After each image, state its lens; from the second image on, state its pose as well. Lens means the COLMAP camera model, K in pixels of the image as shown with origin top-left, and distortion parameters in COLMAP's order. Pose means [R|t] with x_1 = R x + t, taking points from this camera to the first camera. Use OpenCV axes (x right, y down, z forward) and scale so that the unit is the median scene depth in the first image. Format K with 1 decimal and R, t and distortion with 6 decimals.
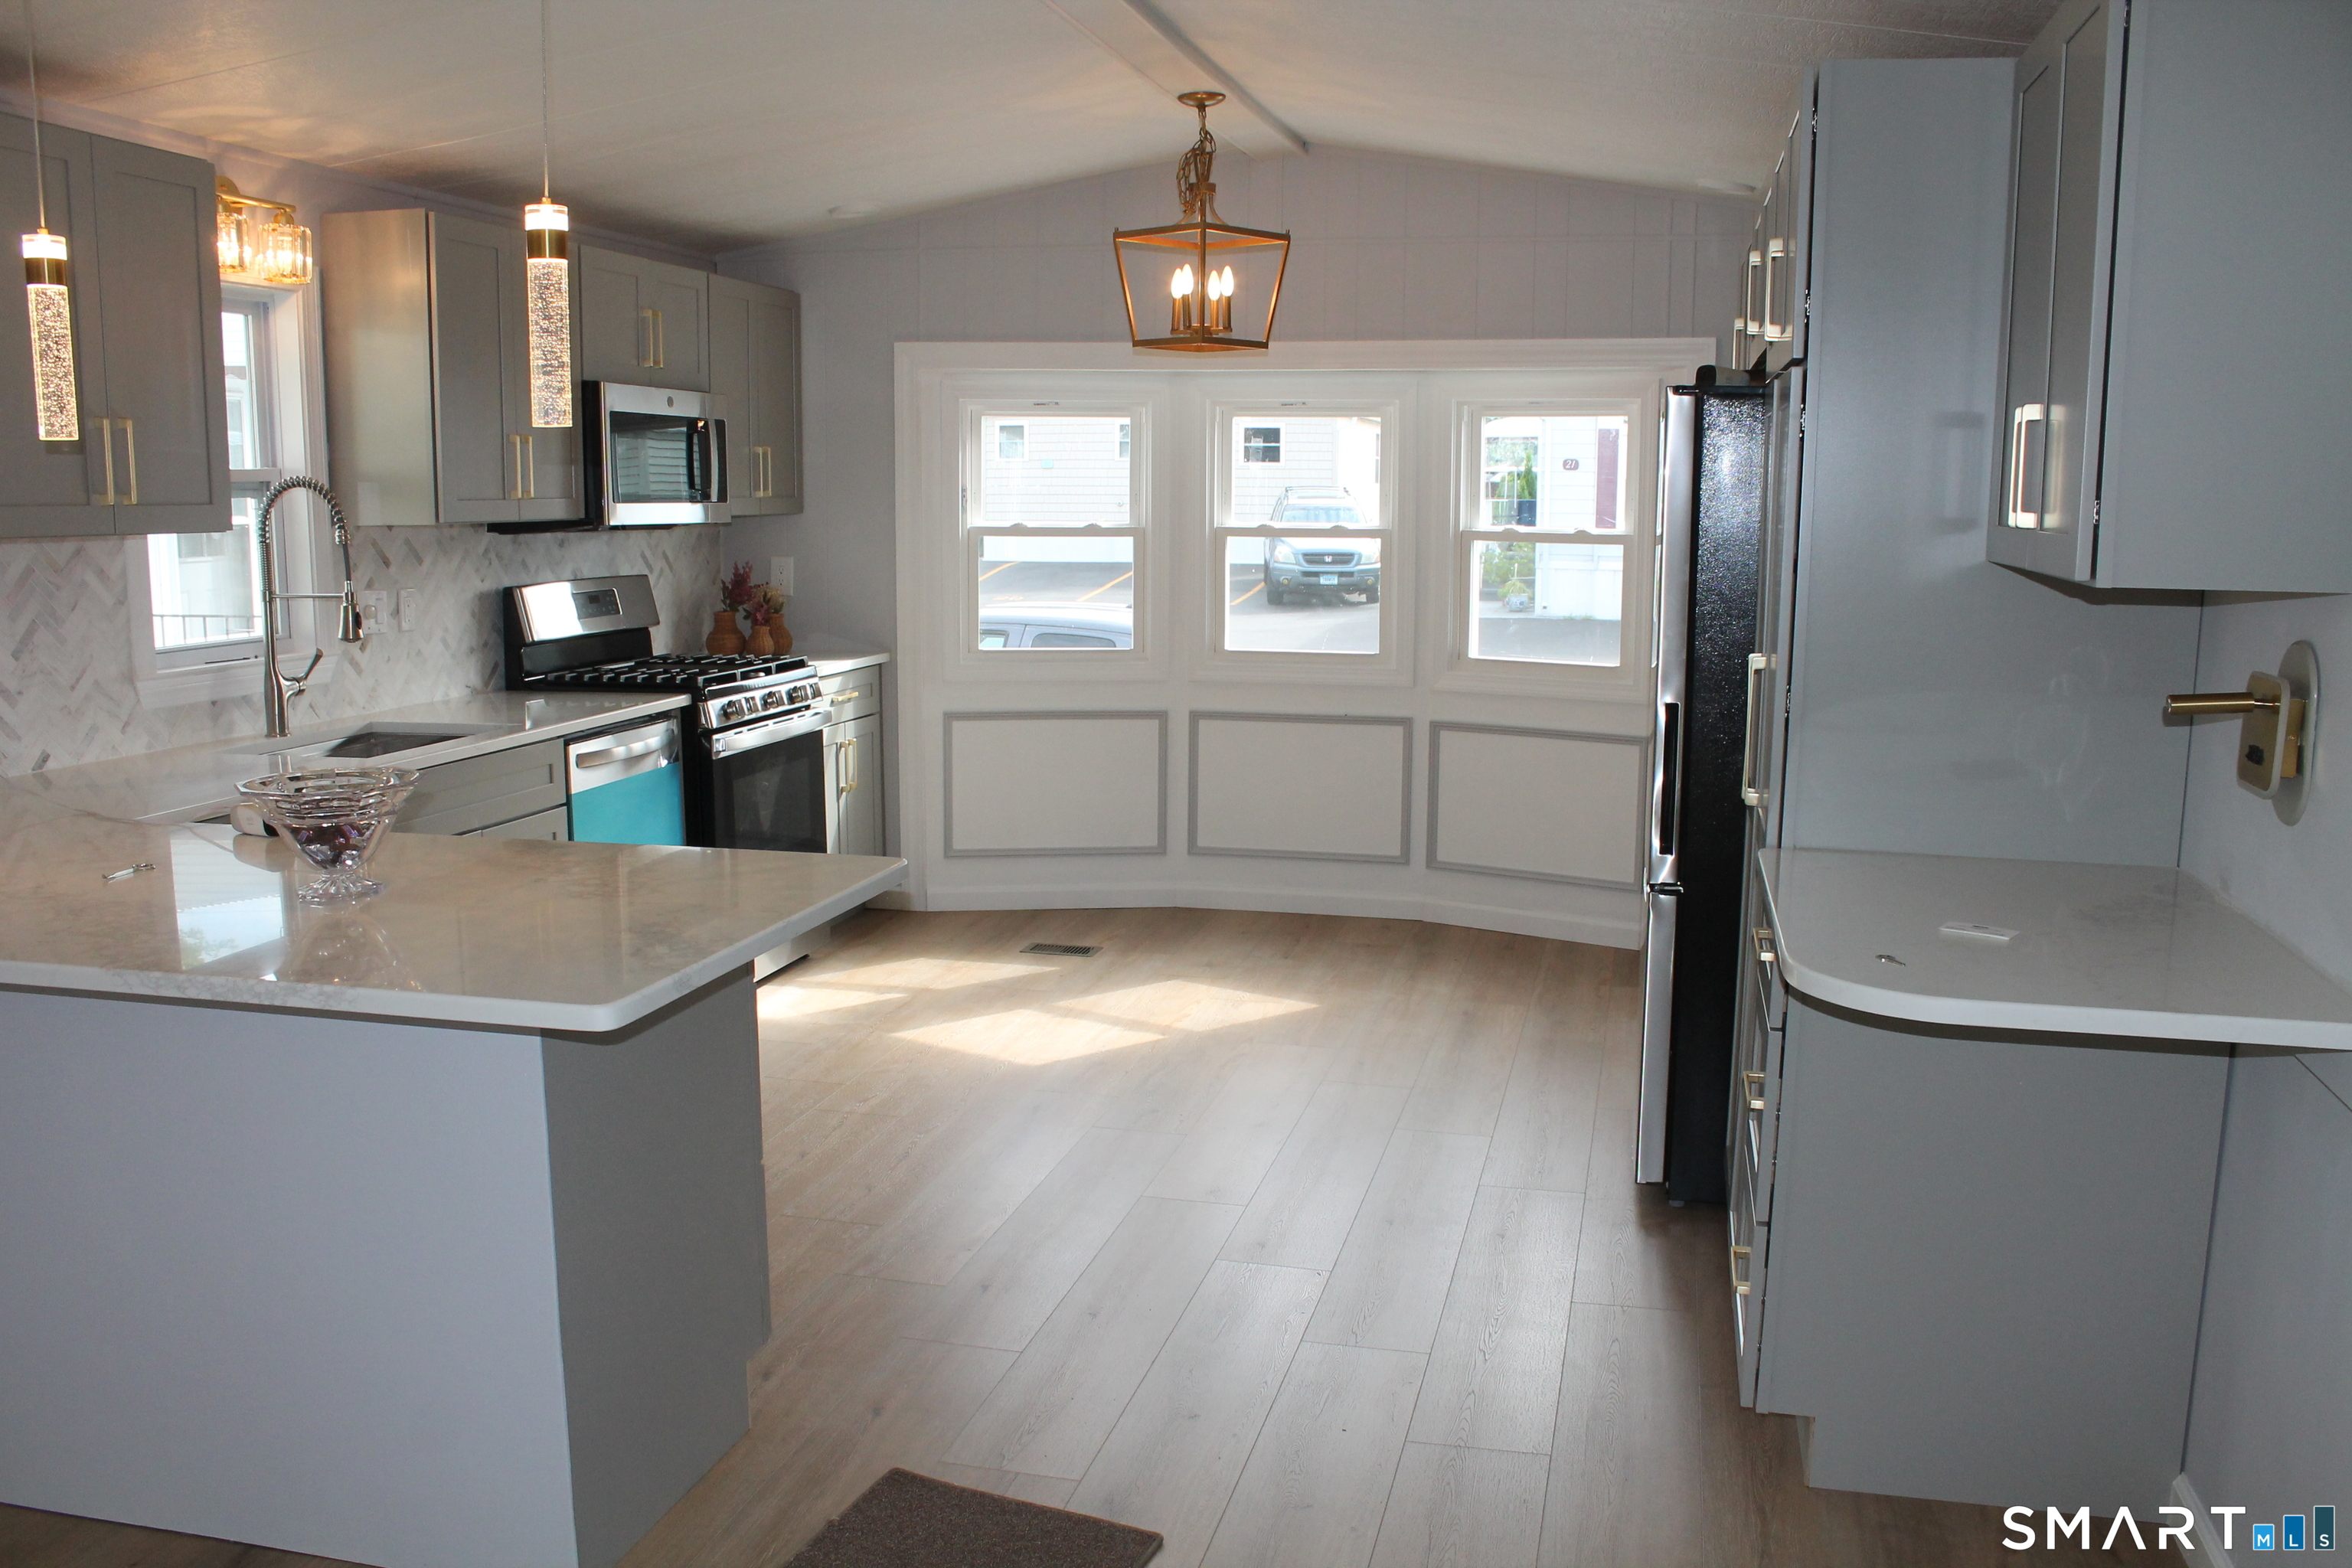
lens RADIAL K [[2035.6, 0, 1185.3], [0, 2035.6, 789.0], [0, 0, 1]] dist [-0.175050, 0.181475]
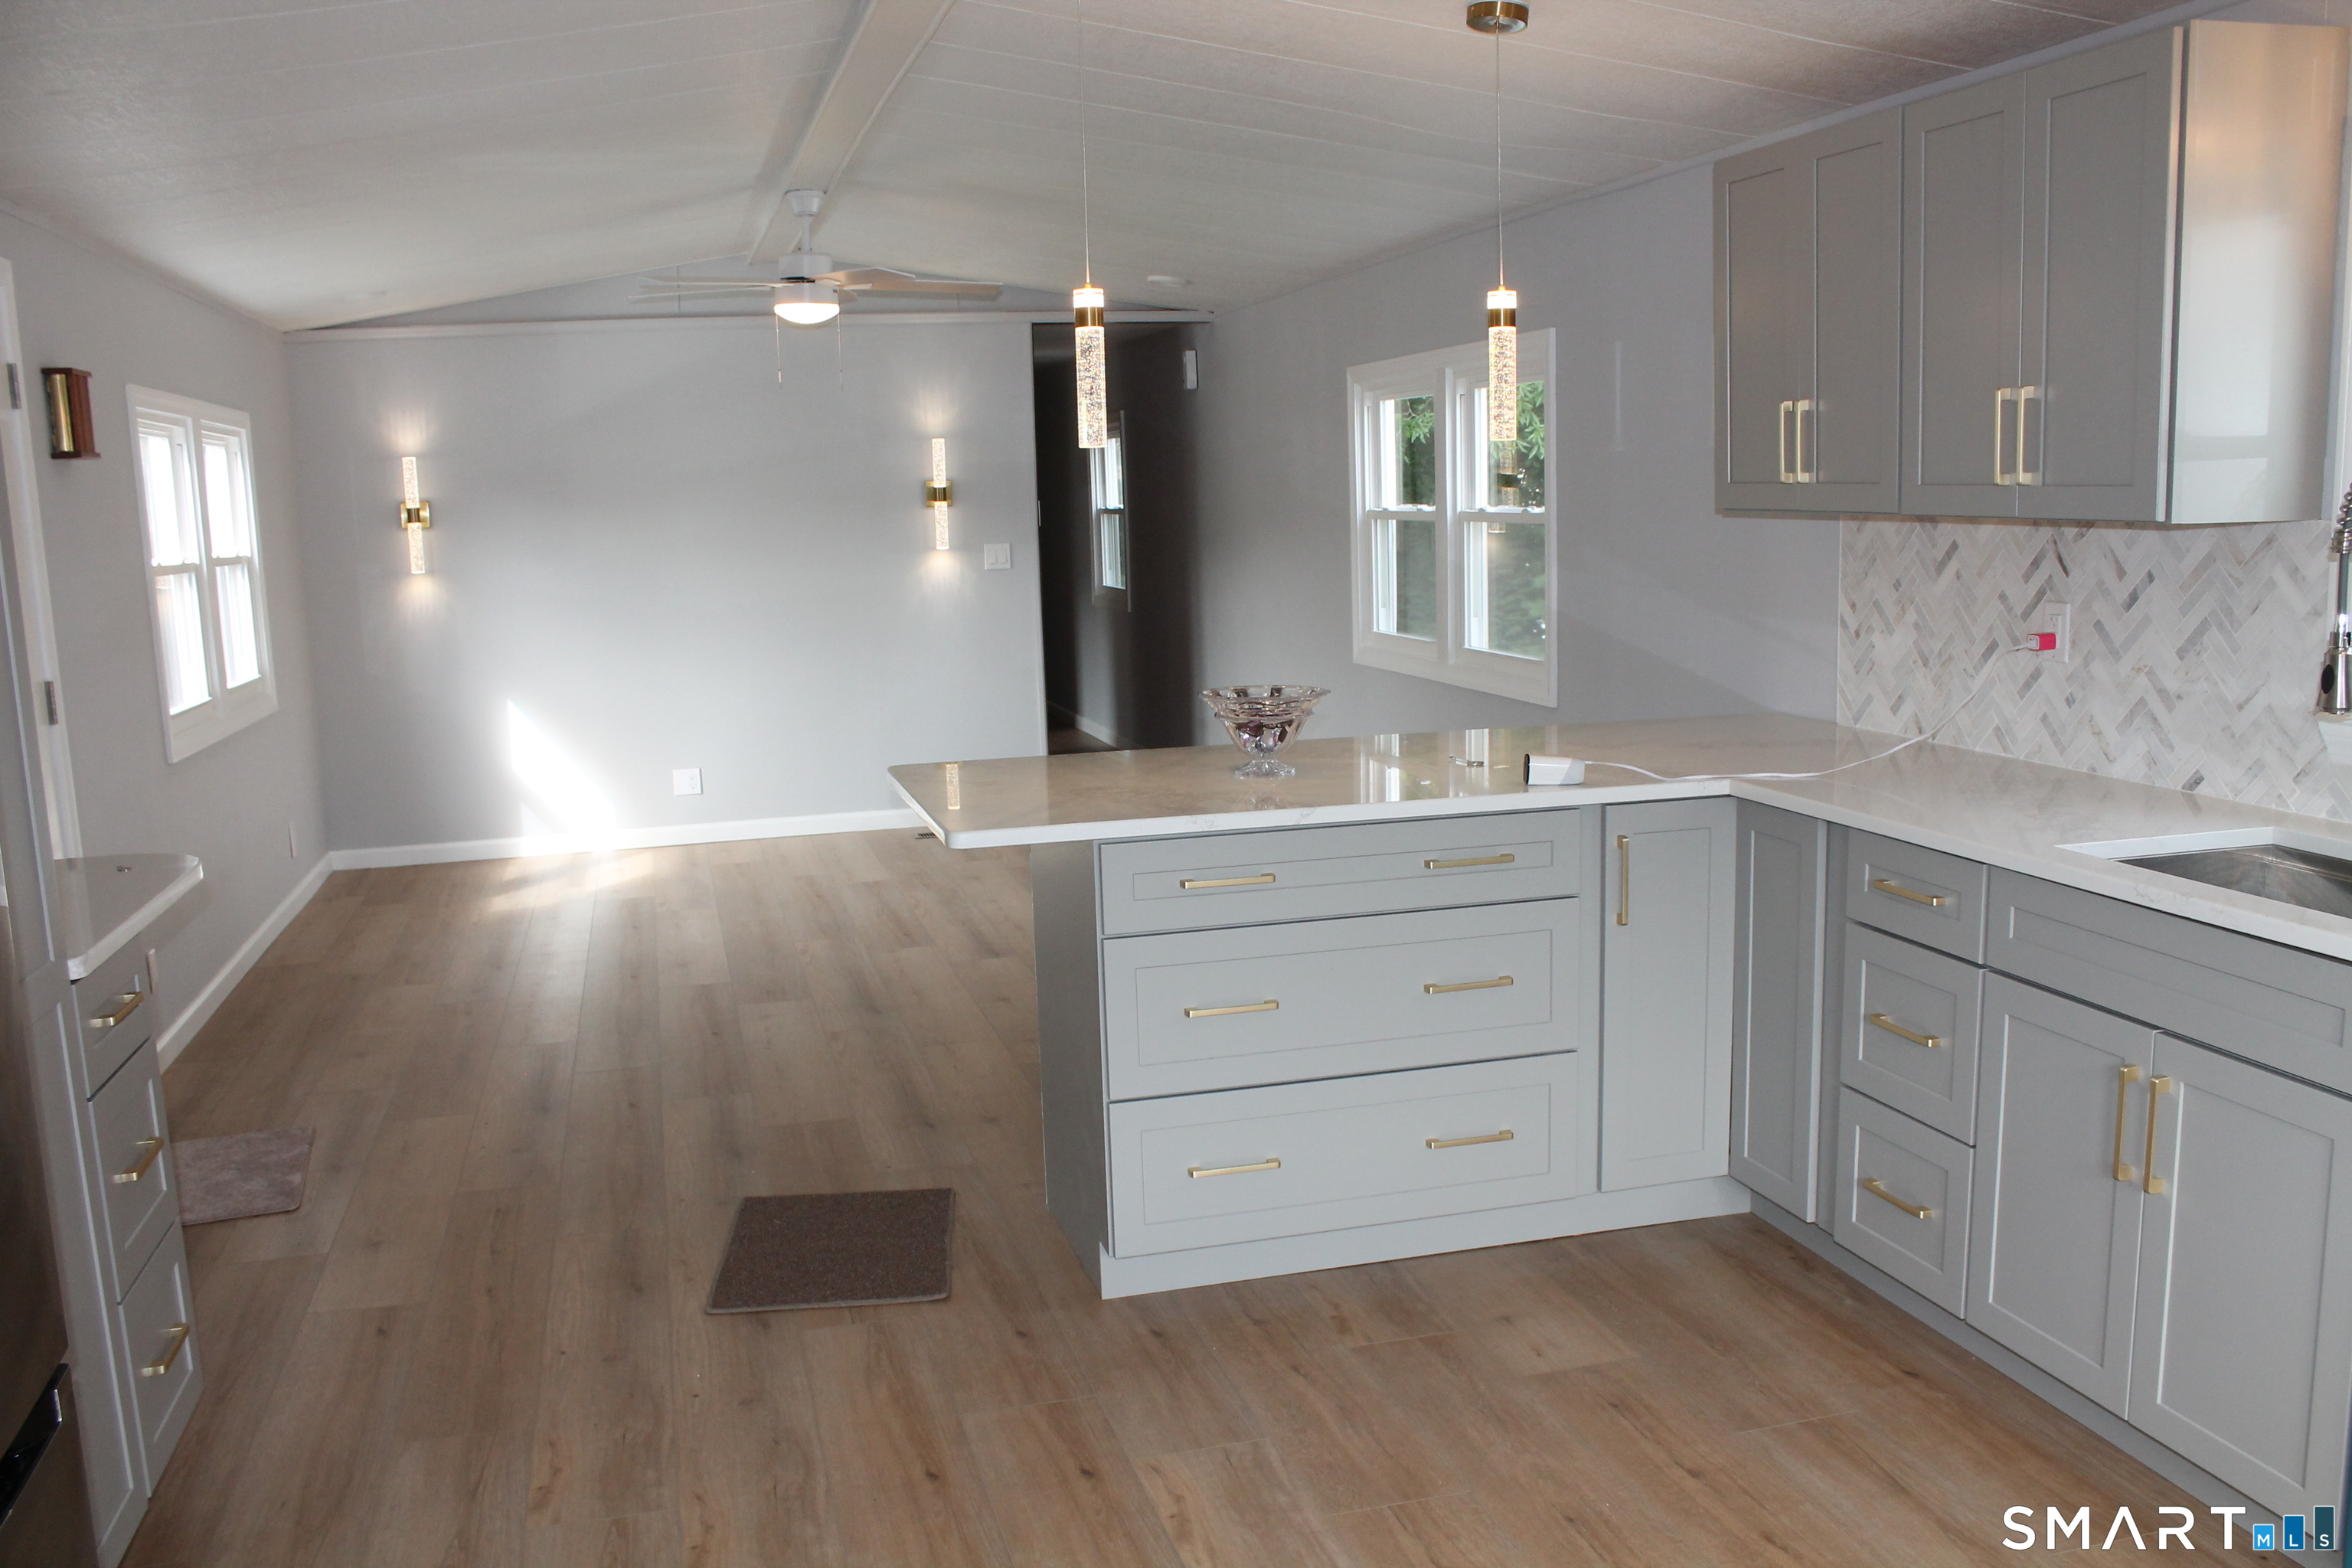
lens RADIAL K [[2035.6, 0, 1185.3], [0, 2035.6, 789.0], [0, 0, 1]] dist [-0.175050, 0.181475]
pose [[-0.882549, 0.087118, -0.462079, 0.145767], [-0.048296, 0.960696, 0.273368, -0.161451], [0.467733, 0.263577, -0.843654, 1.089496]]
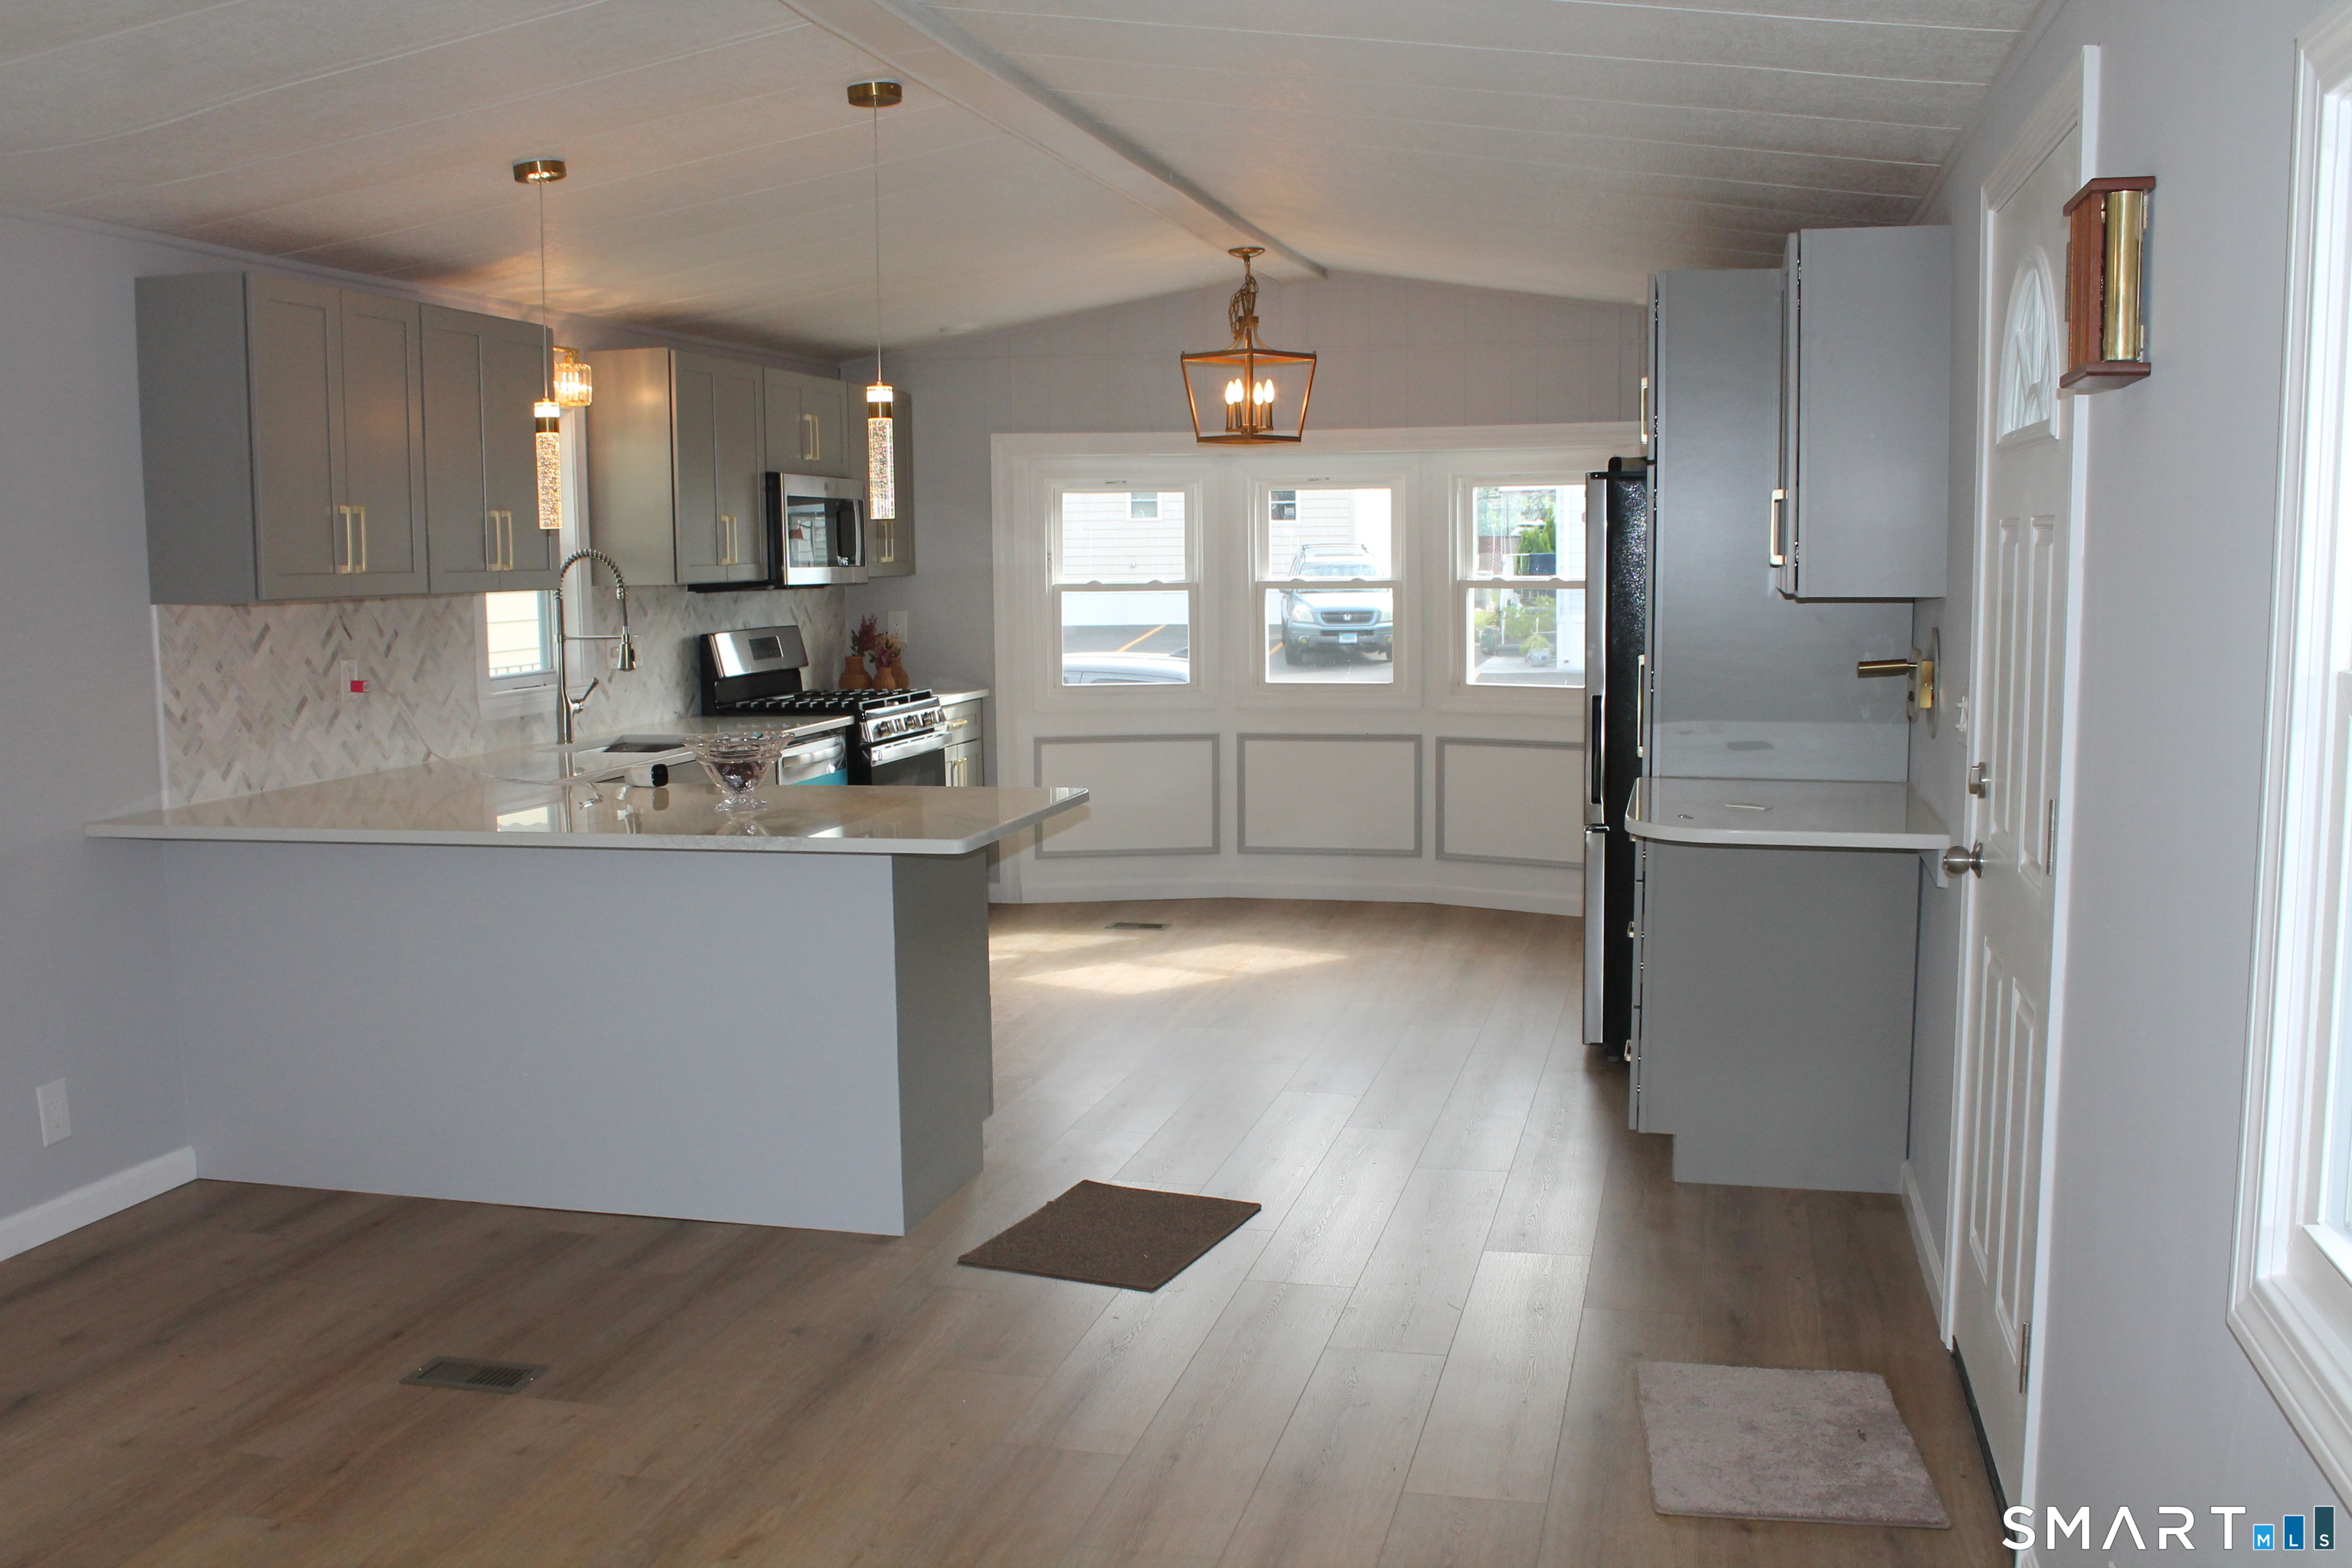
lens RADIAL K [[2176.8, 0, 1175.2], [0, 2176.8, 736.4], [0, 0, 1]] dist [-0.147777, 0.007473]
pose [[0.999827, -0.015975, -0.009568, -0.028168], [0.015364, 0.998028, -0.060855, 0.052011], [0.010522, 0.060697, 0.998101, -0.364049]]
